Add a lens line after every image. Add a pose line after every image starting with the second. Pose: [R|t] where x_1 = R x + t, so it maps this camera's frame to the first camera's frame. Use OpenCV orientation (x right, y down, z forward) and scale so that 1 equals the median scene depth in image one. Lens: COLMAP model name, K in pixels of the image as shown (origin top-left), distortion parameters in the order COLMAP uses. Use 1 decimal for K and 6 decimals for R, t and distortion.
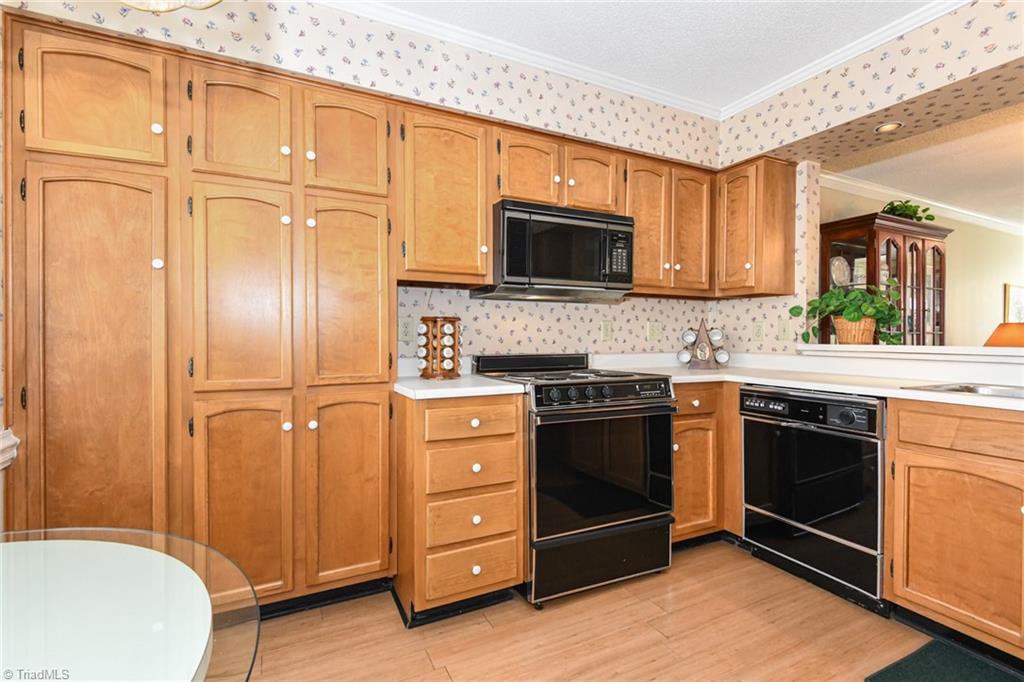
lens RADIAL K [[468.8, 0, 512.6], [0, 468.8, 340.4], [0, 0, 1]] dist [0.000478, -0.000173]
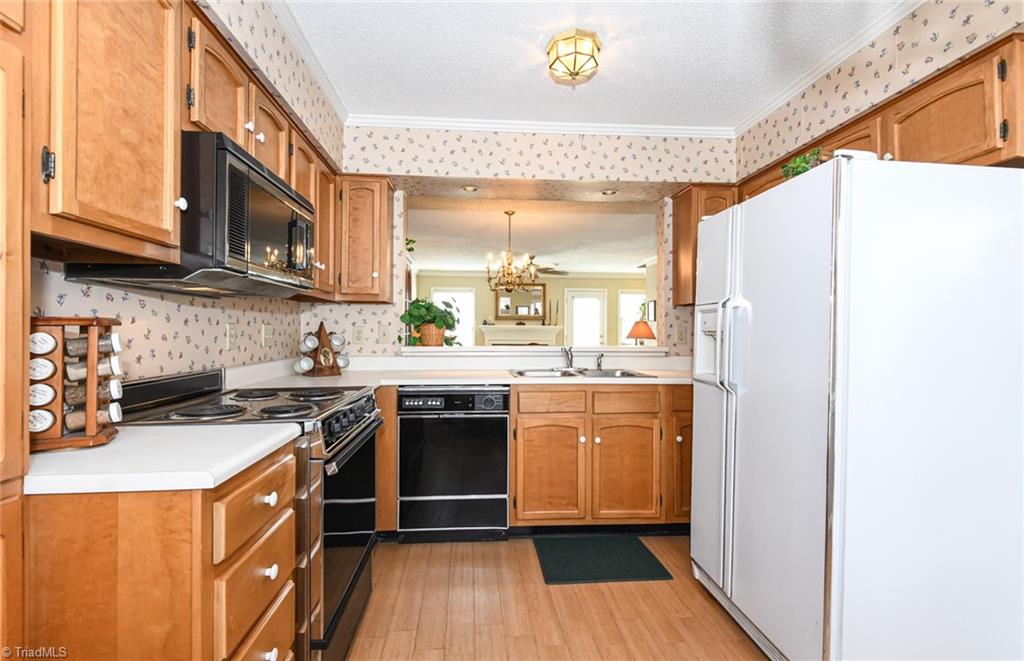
lens RADIAL K [[456.7, 0, 516.6], [0, 456.7, 330.0], [0, 0, 1]] dist [0.014781, -0.000286]
pose [[0.382680, 0.003060, 0.923876, -0.384595], [0.009533, 0.999928, -0.007261, -0.026684], [-0.923832, 0.011586, 0.382624, 0.355632]]
